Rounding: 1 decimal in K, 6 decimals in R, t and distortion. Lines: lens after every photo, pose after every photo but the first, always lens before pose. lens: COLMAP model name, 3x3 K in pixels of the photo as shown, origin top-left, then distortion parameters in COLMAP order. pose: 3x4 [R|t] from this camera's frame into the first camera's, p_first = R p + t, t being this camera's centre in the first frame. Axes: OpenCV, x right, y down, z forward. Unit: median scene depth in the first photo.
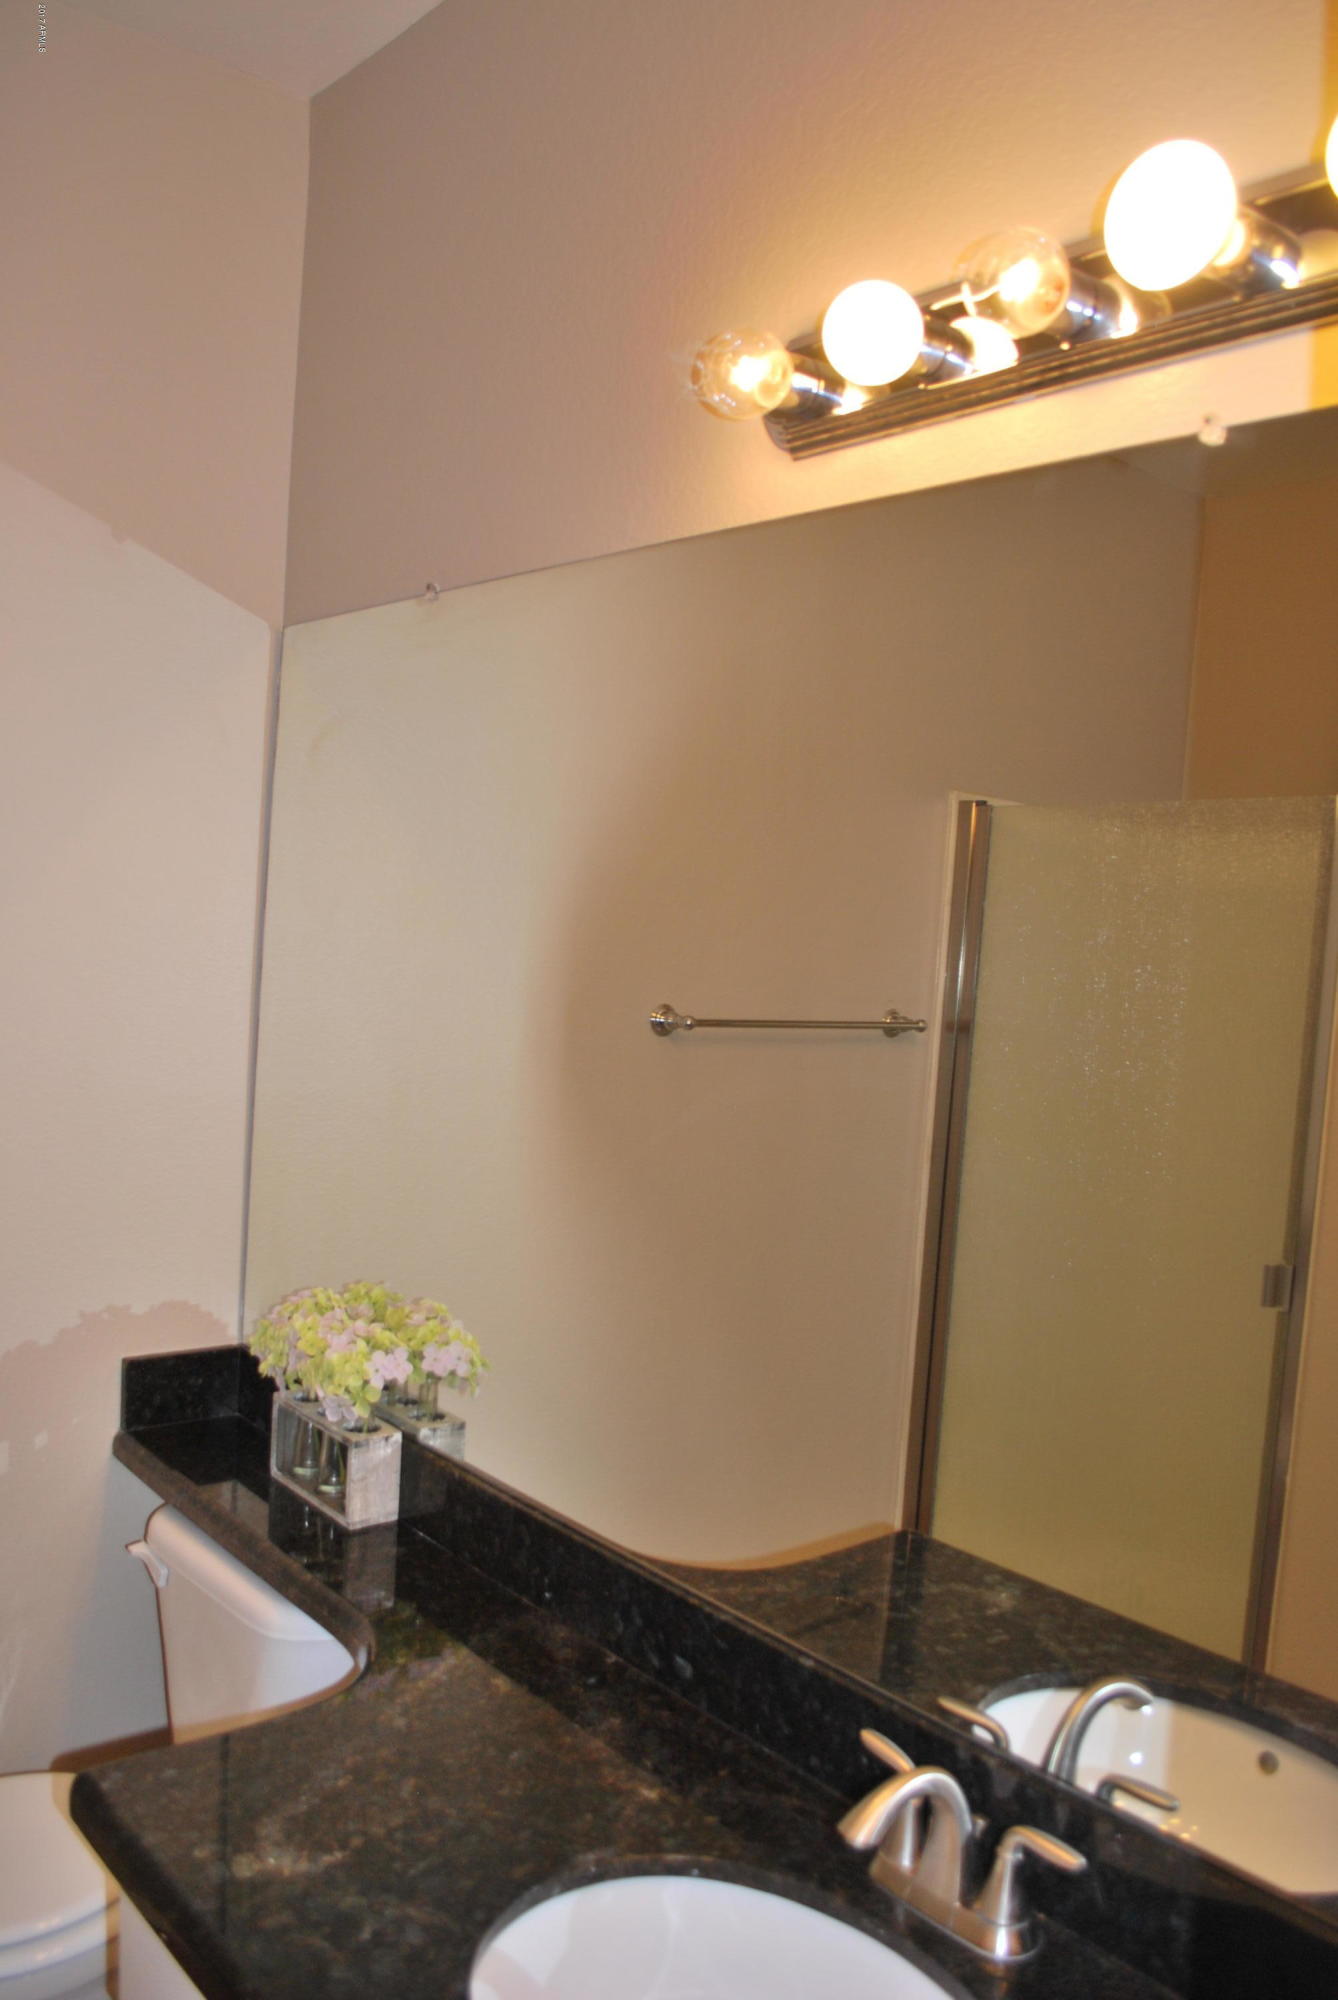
lens RADIAL K [[1578.0, 0, 679.1], [0, 1578.0, 1006.4], [0, 0, 1]] dist [-0.084467, 0.013991]
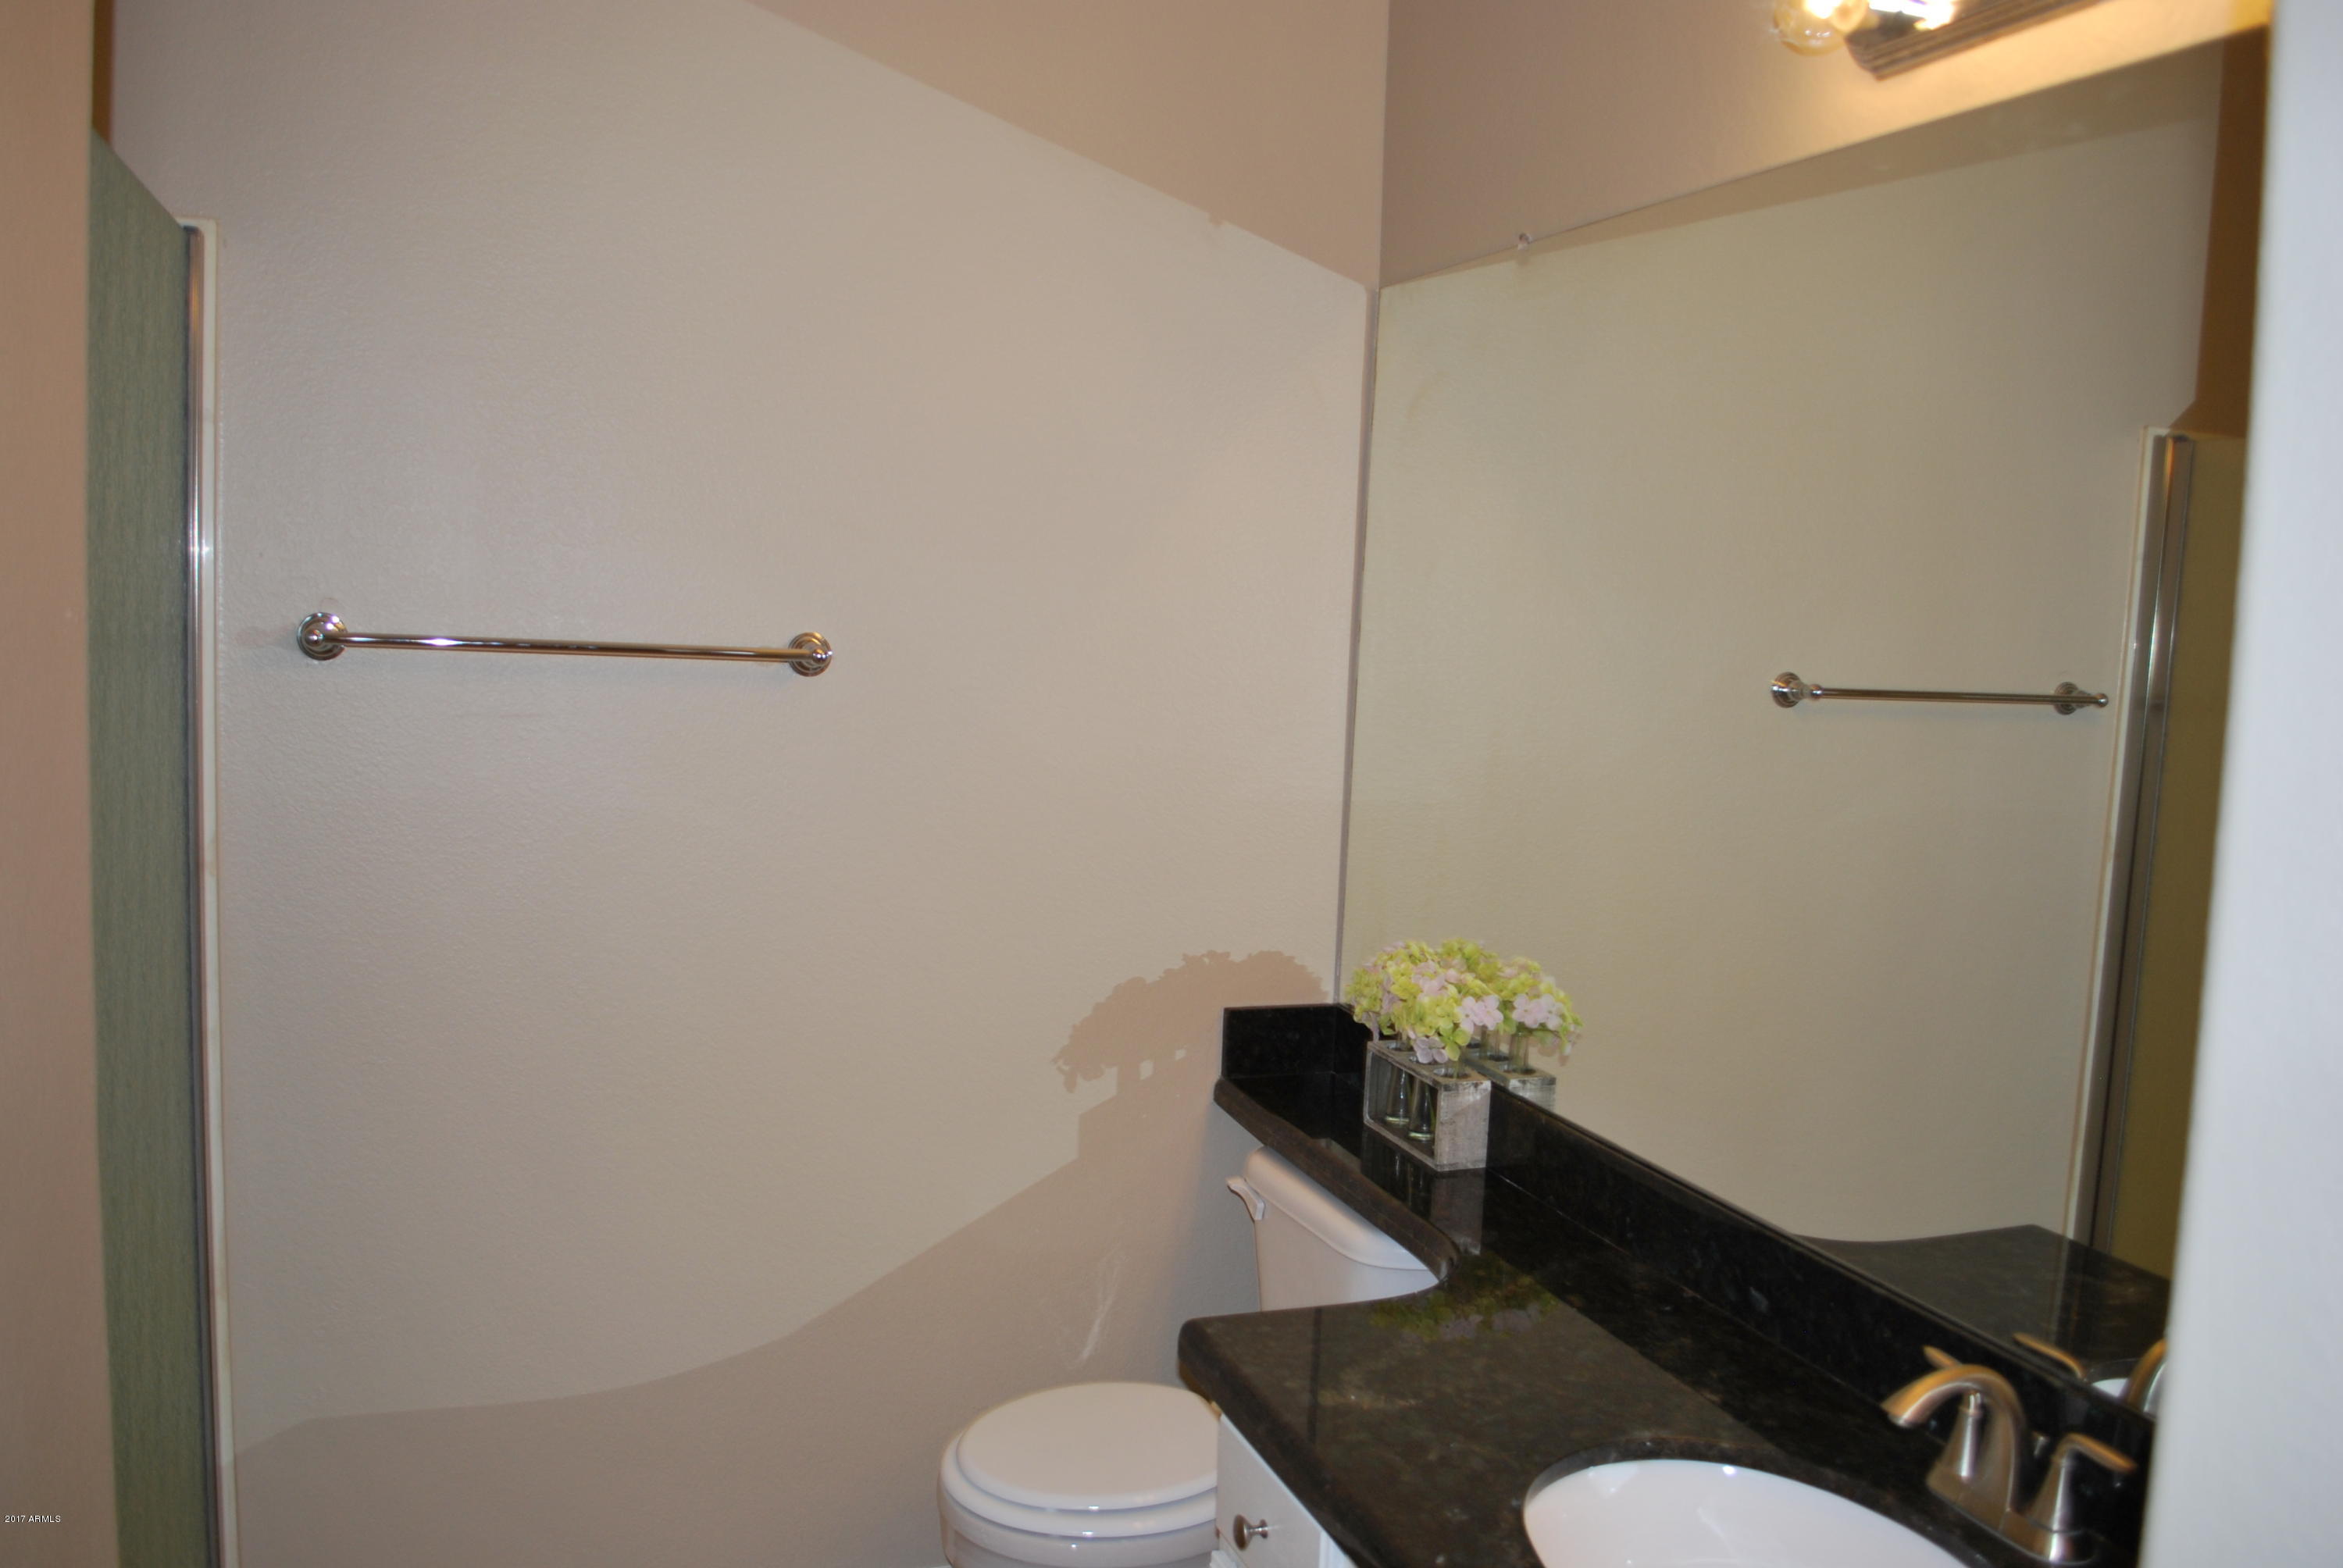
lens RADIAL K [[1848.5, 0, 1169.0], [0, 1848.5, 773.4], [0, 0, 1]] dist [-0.084467, 0.013991]
pose [[0.934016, 0.008377, -0.357134, 0.052180], [0.000228, 0.999711, 0.024044, 0.047211], [0.357232, -0.022539, 0.933744, -0.182158]]
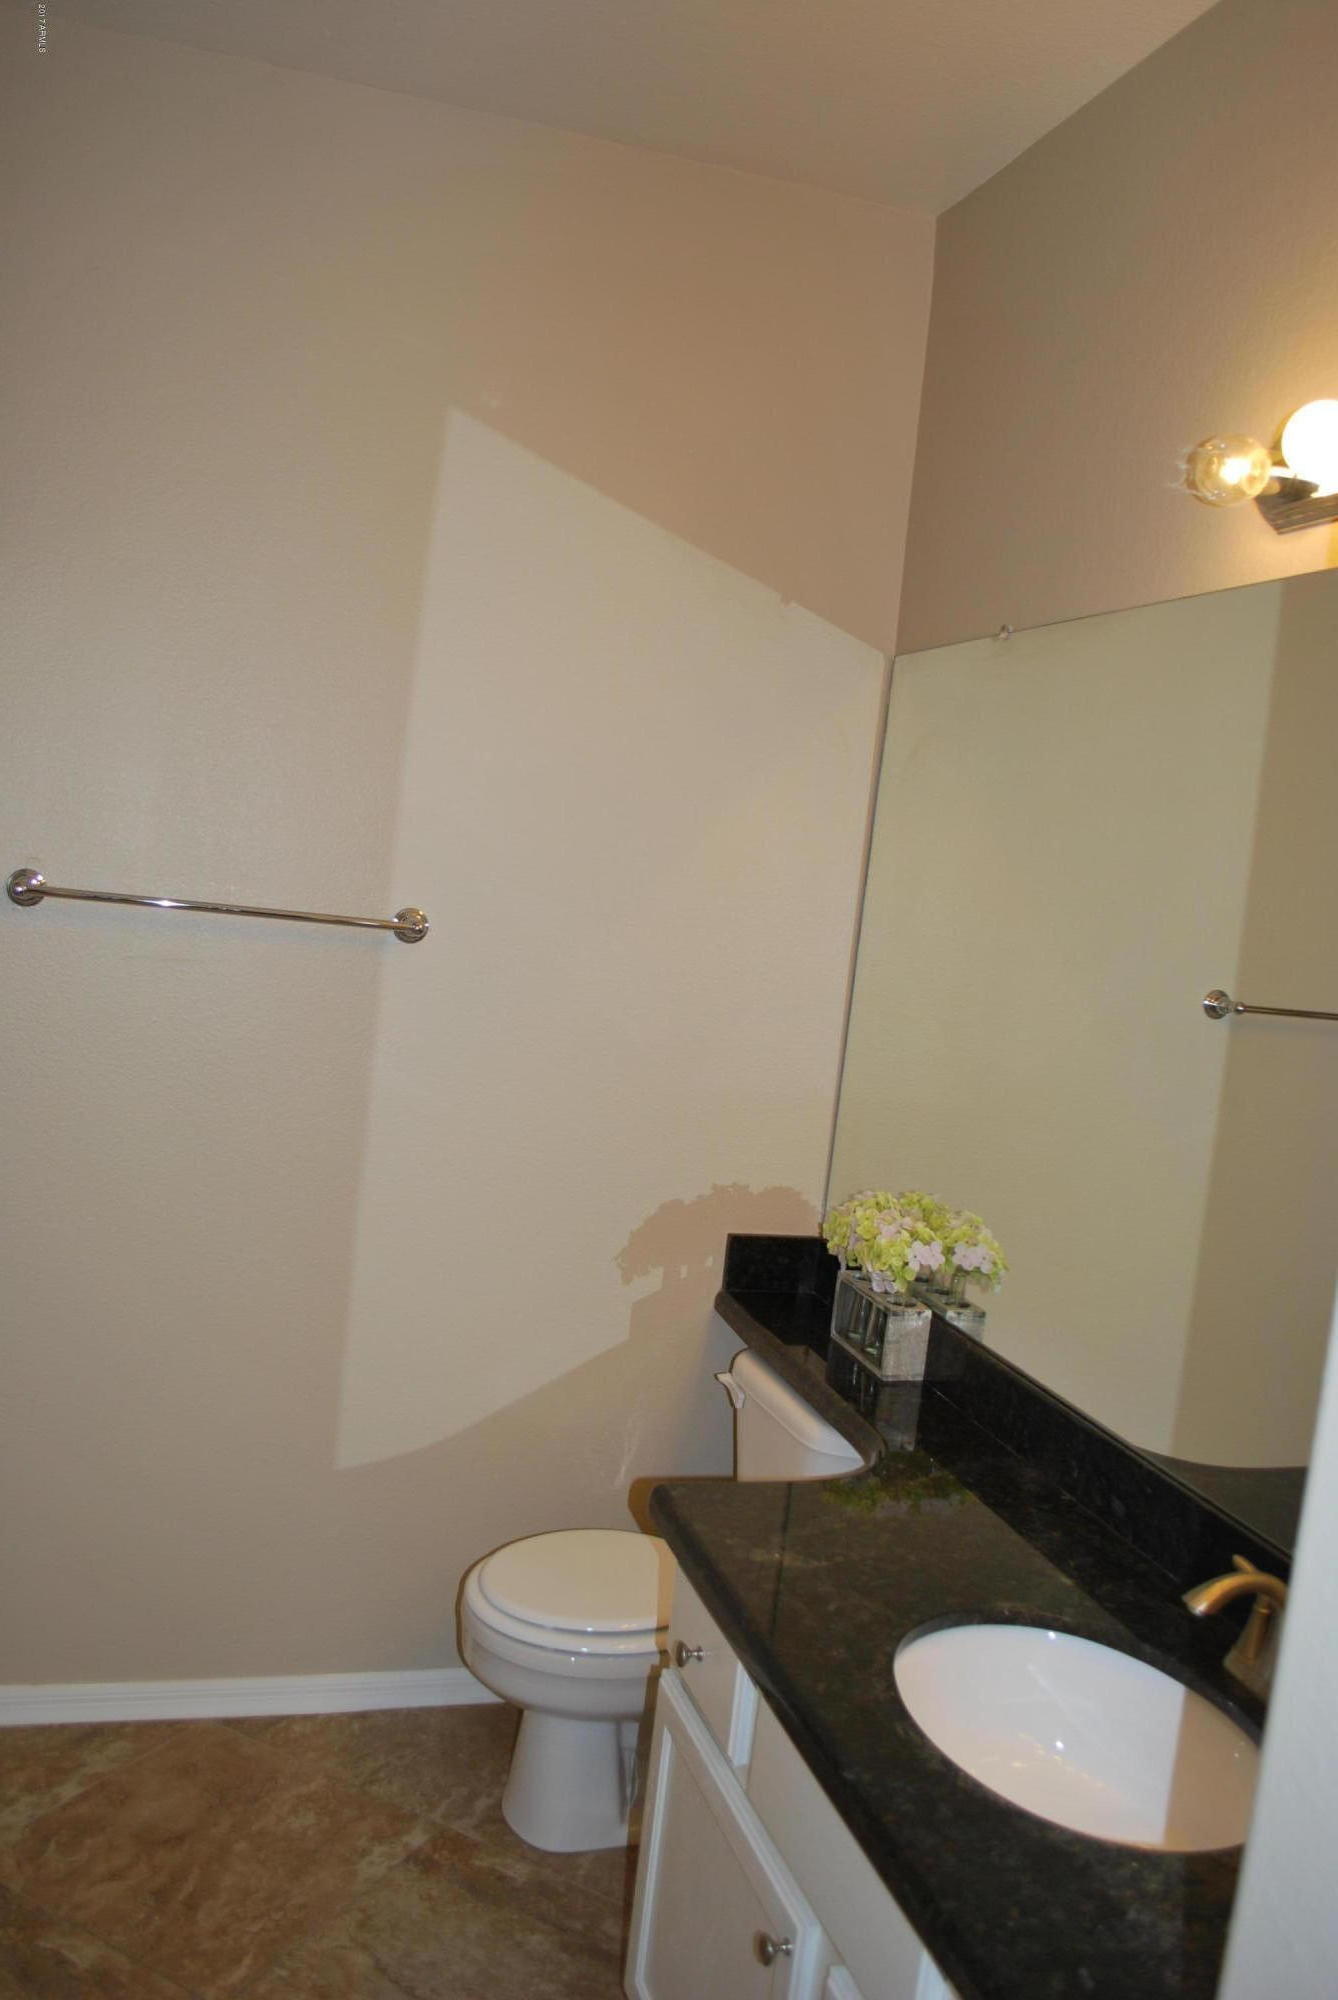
lens RADIAL K [[1578.0, 0, 675.3], [0, 1578.0, 1005.9], [0, 0, 1]] dist [-0.084467, 0.013991]
pose [[0.913966, 0.071278, -0.399482, 0.120318], [-0.069000, 0.997414, 0.020101, 0.020766], [0.399881, 0.009193, 0.916521, -0.232256]]
